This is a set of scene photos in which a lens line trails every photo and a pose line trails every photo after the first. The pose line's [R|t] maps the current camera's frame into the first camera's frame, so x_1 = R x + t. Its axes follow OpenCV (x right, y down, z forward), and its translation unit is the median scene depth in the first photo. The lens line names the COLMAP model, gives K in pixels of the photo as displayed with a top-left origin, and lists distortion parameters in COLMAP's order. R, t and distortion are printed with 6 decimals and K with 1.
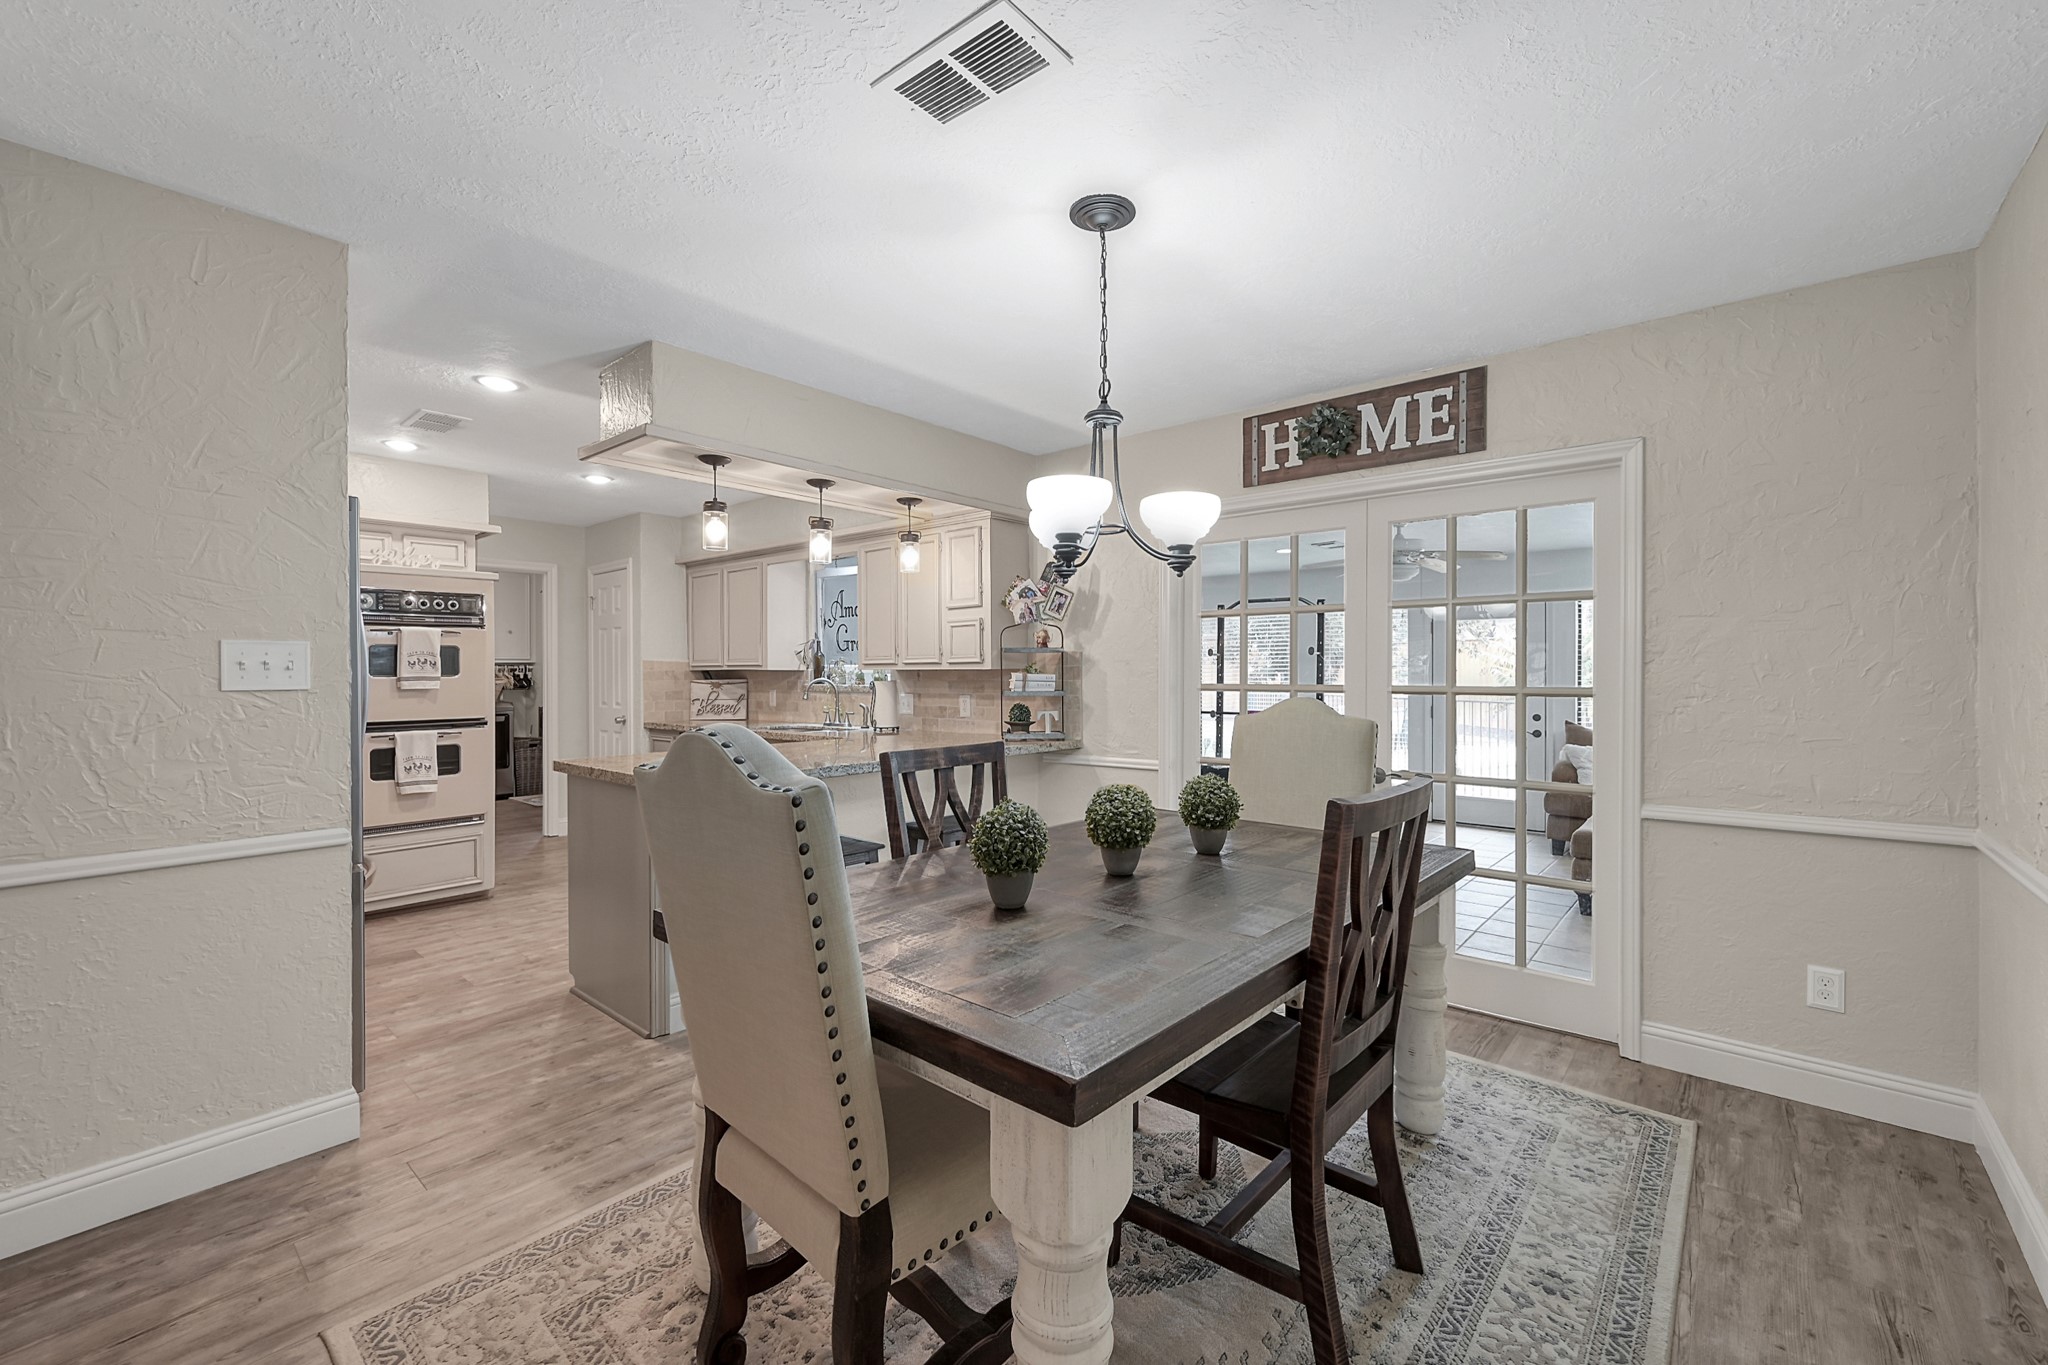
lens RADIAL K [[862.8, 0, 1036.2], [0, 862.8, 668.6], [0, 0, 1]] dist [0.000883, -0.000528]
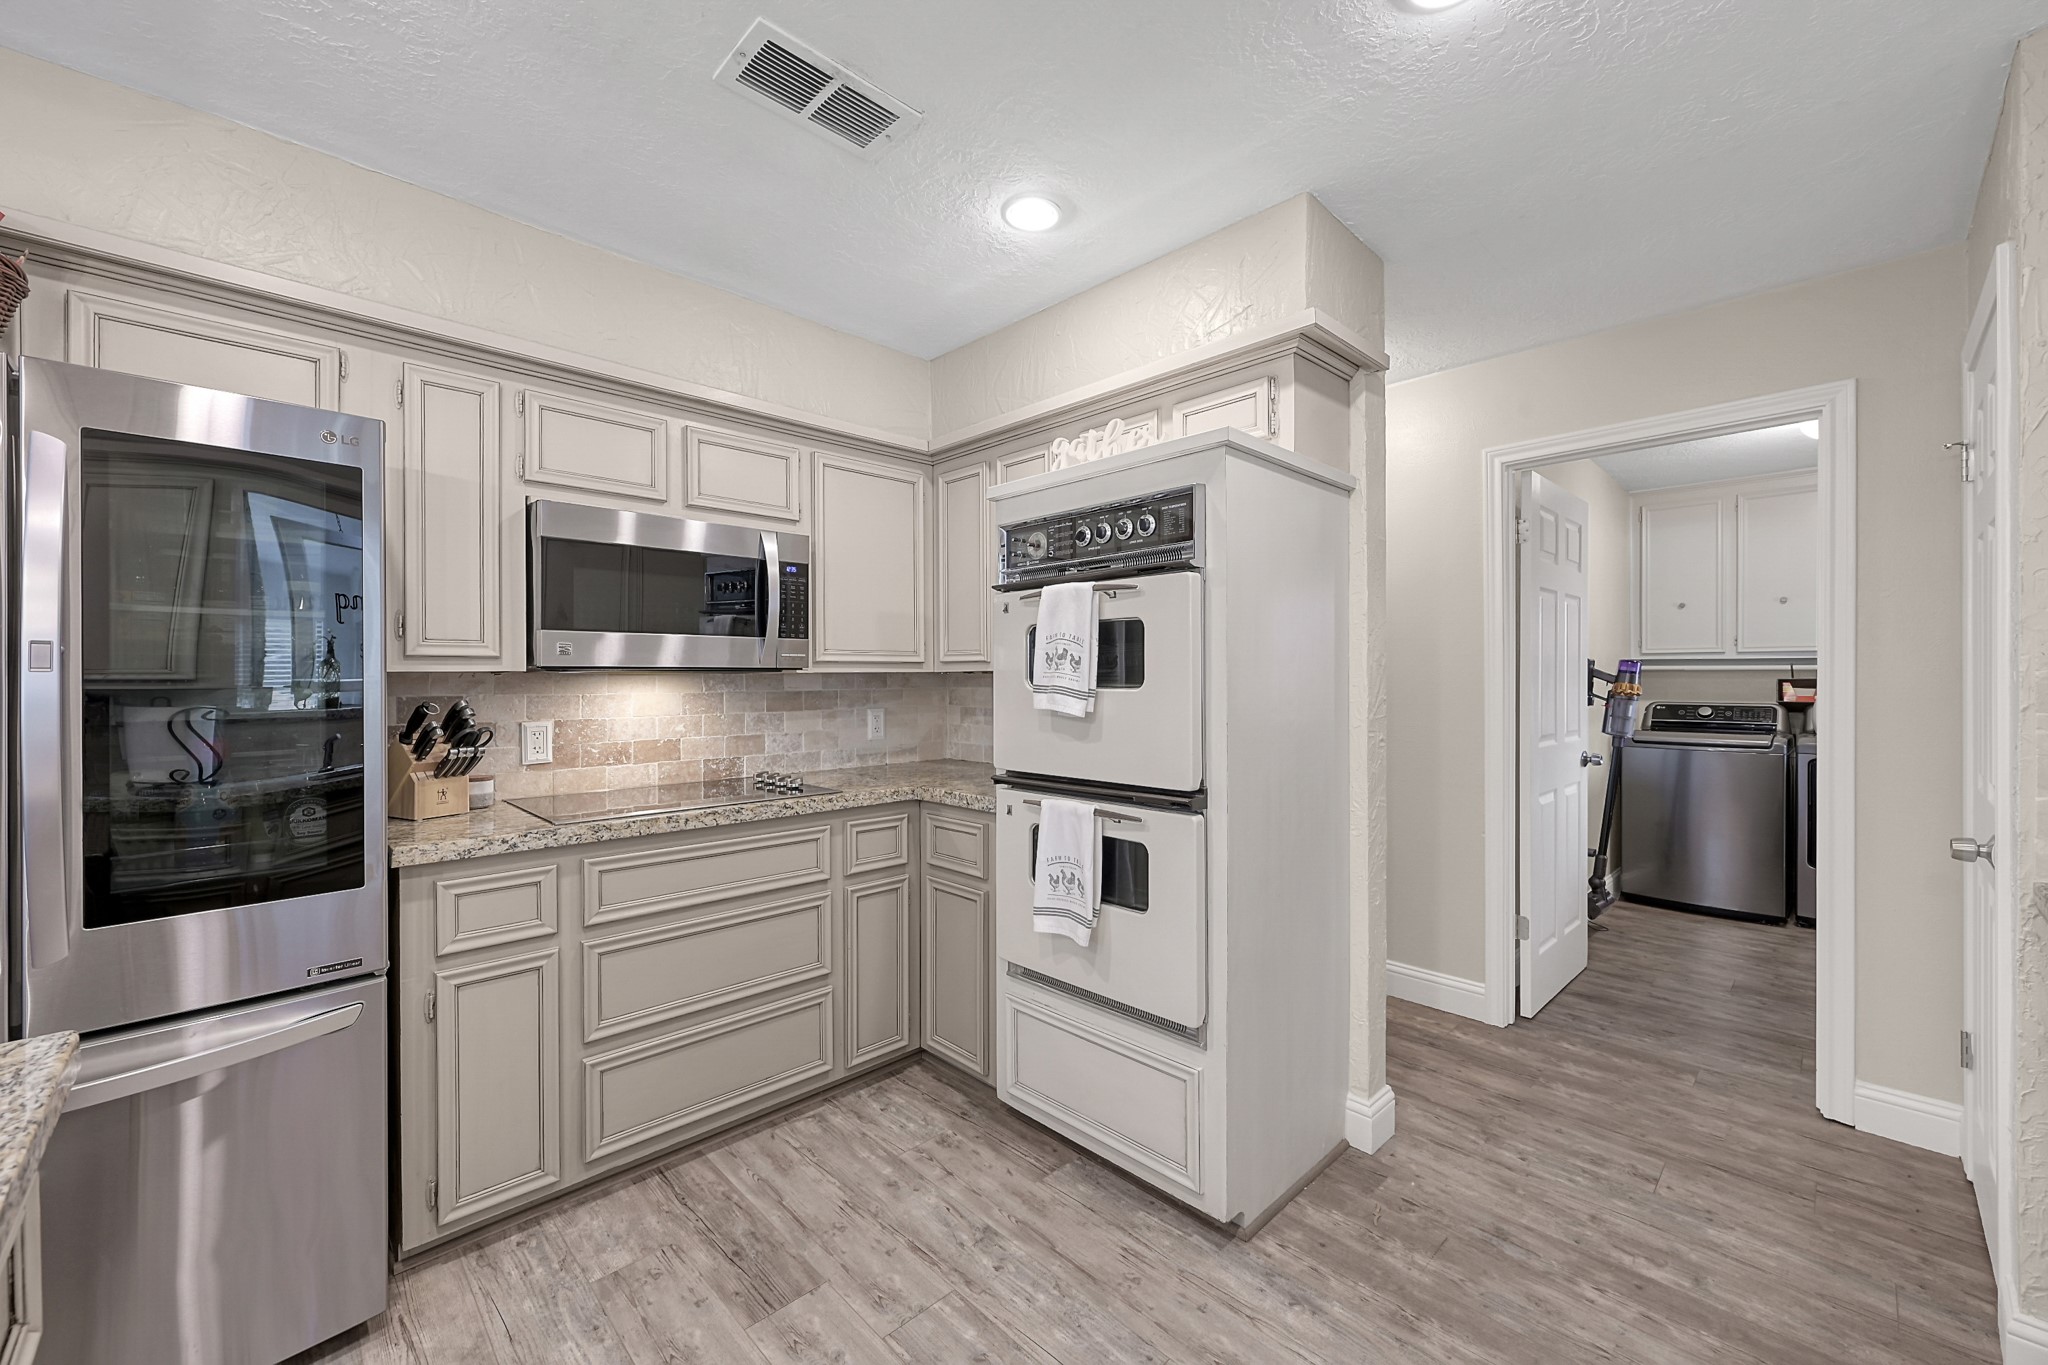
lens RADIAL K [[799.5, 0, 1025.3], [0, 799.5, 680.1], [0, 0, 1]] dist [-0.008266, 0.001496]
pose [[-0.094856, 0.007800, -0.995460, -0.325448], [0.005182, 0.999960, 0.007341, 0.002623], [0.995477, -0.004462, -0.094893, 1.207206]]
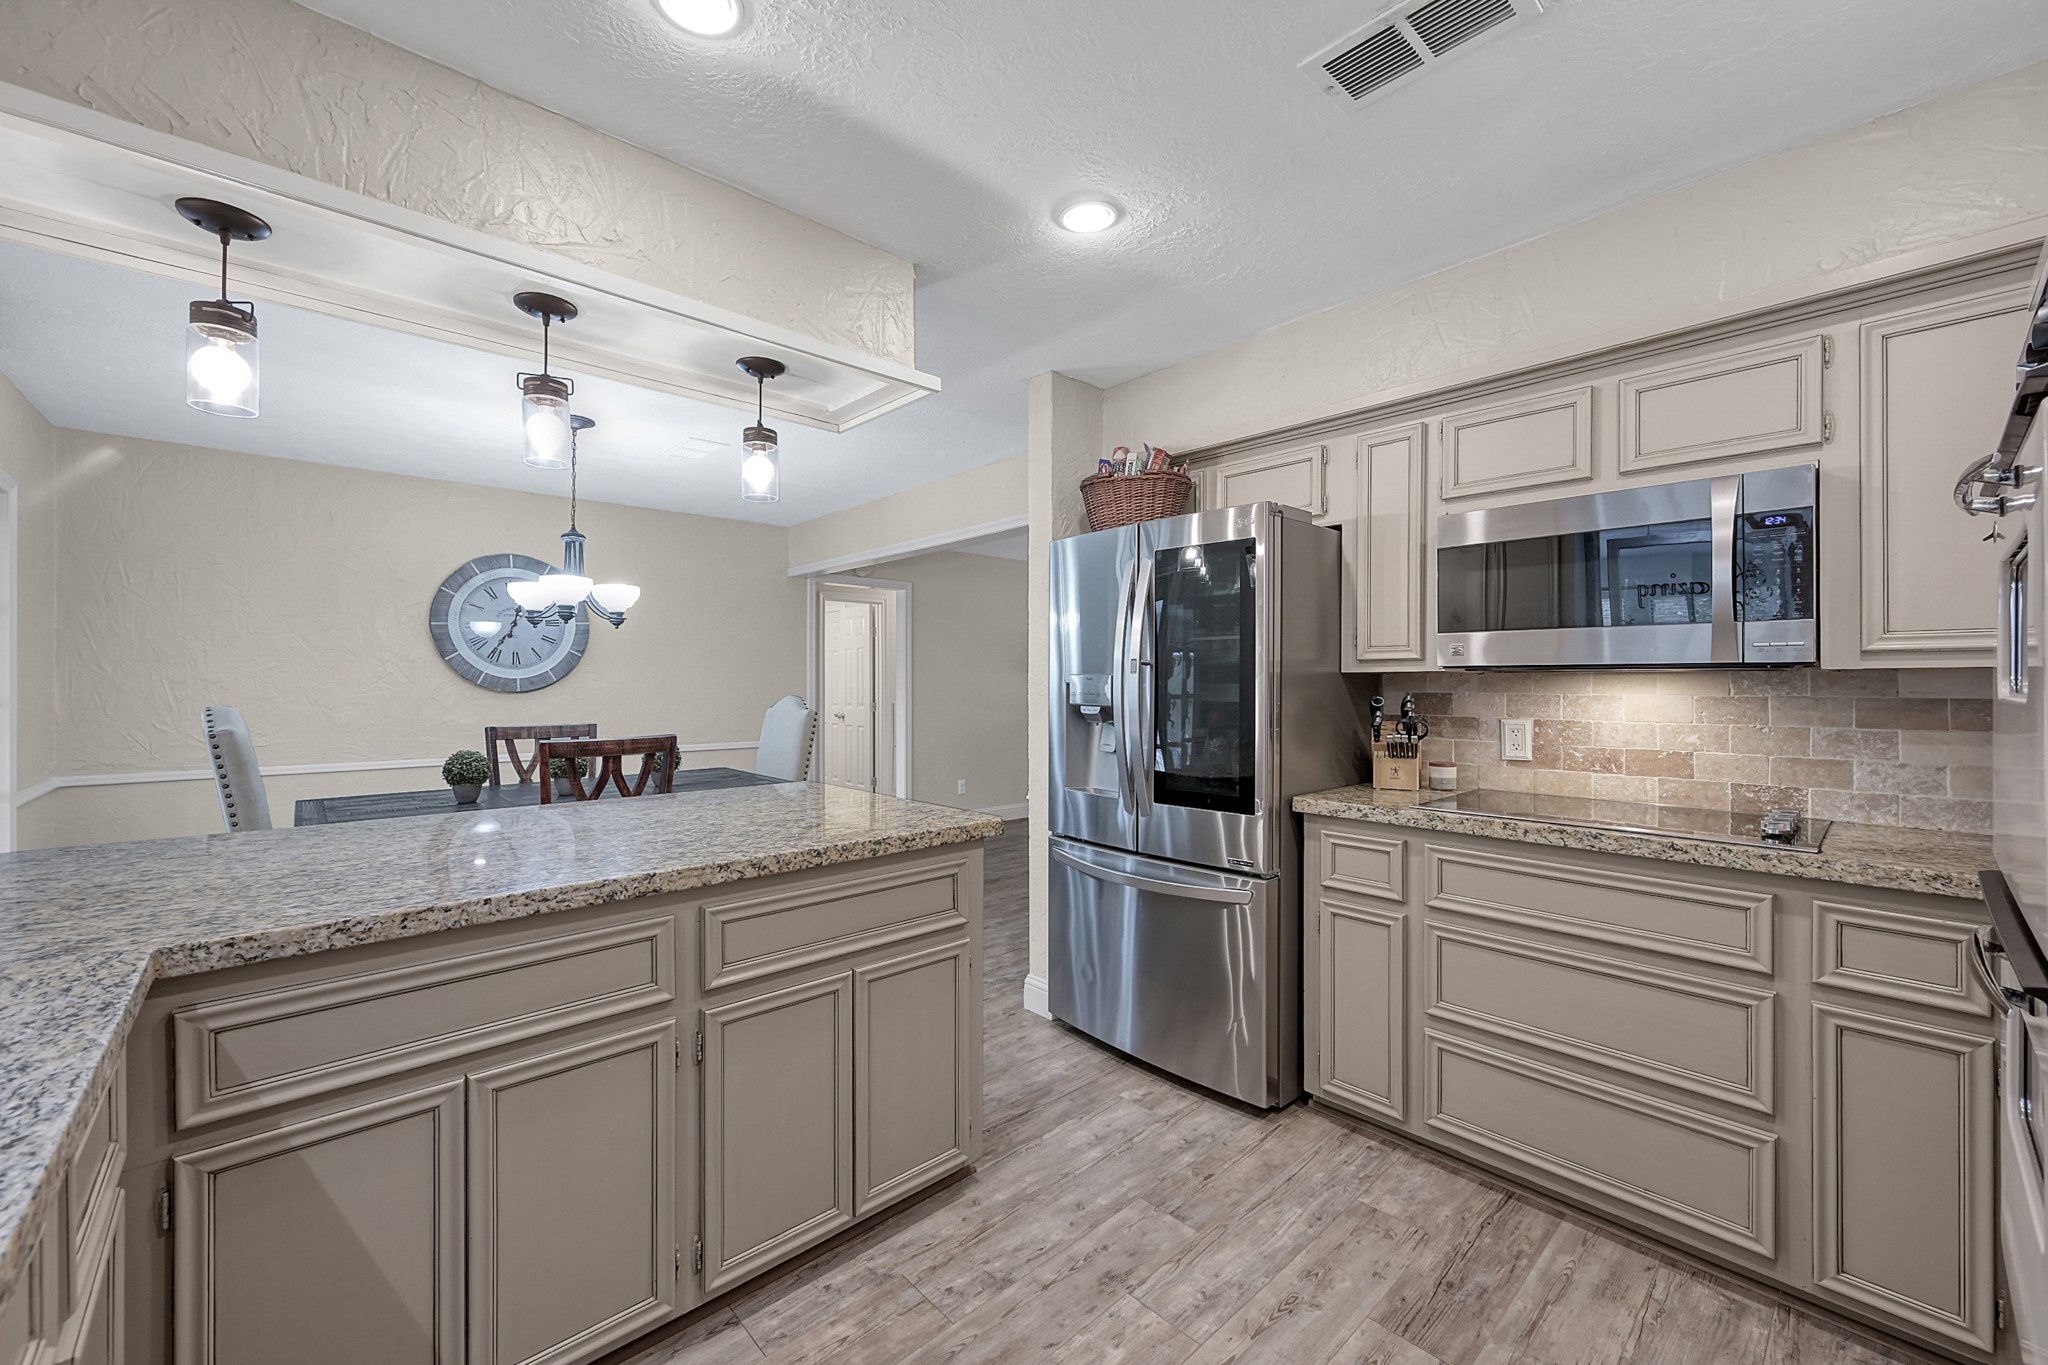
lens RADIAL K [[799.5, 0, 1012.4], [0, 799.5, 679.7], [0, 0, 1]] dist [-0.008266, 0.001496]
pose [[-0.991634, 0.003090, 0.129042, -0.596654], [0.002594, 0.999989, -0.004016, 0.007093], [-0.129053, -0.003647, -0.991631, 1.469813]]
